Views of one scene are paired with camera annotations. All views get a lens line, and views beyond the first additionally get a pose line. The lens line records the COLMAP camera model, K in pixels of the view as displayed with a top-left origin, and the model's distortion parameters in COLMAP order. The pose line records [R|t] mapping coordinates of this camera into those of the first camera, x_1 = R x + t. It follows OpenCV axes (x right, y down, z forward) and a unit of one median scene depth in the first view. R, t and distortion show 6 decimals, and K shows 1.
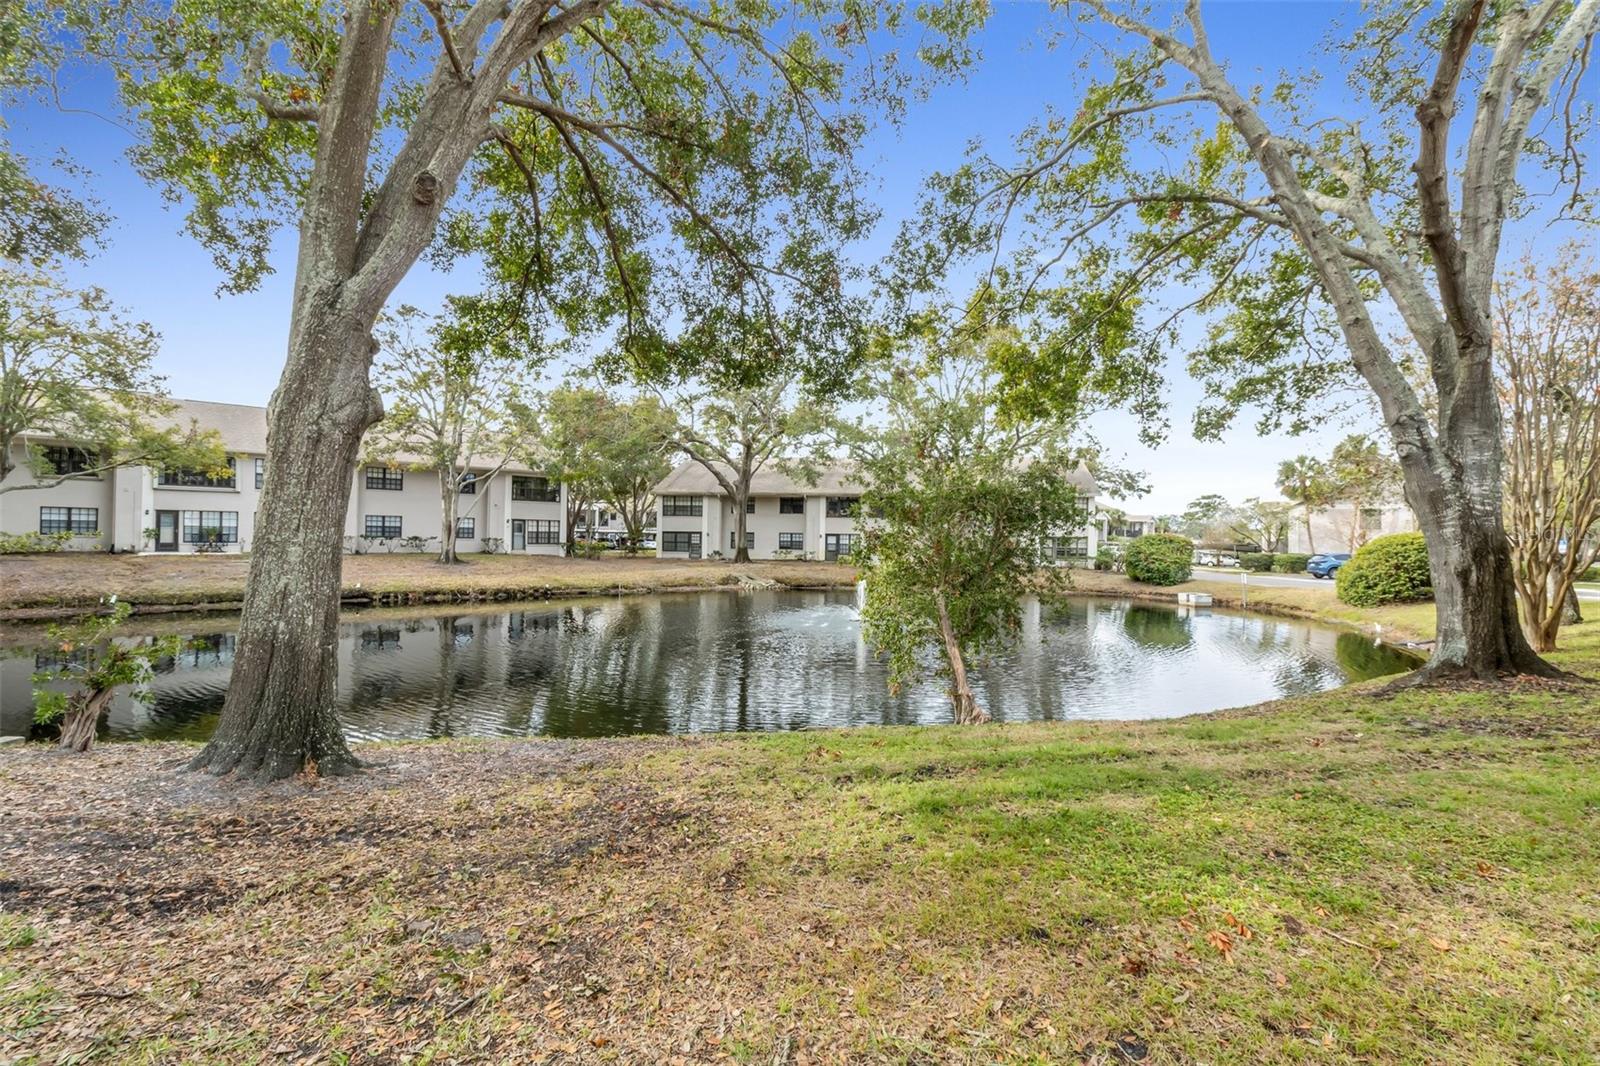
lens RADIAL K [[737.8, 0, 809.9], [0, 737.8, 529.5], [0, 0, 1]] dist [0.003626, 0.000304]
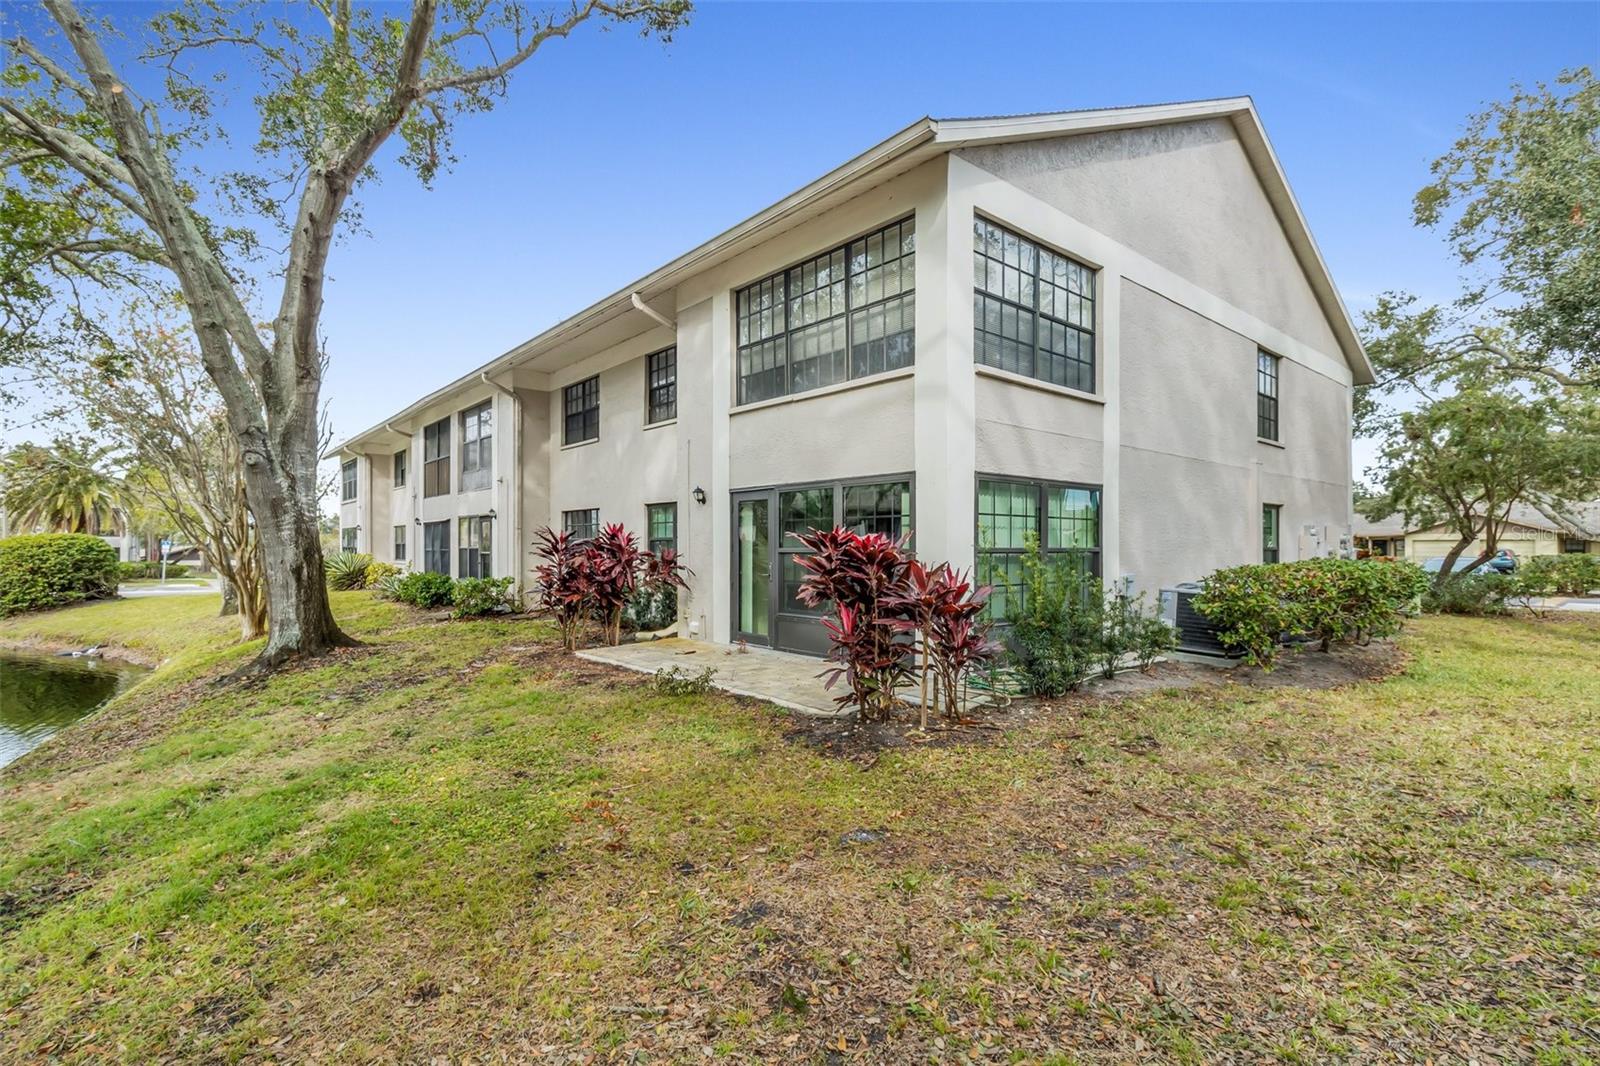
lens RADIAL K [[737.8, 0, 809.9], [0, 737.8, 529.5], [0, 0, 1]] dist [0.003626, 0.000304]
pose [[-0.001098, 0.014118, 0.999900, -0.284539], [-0.013089, 0.999814, -0.014131, 0.001272], [-0.999914, -0.013104, -0.000913, 0.188276]]
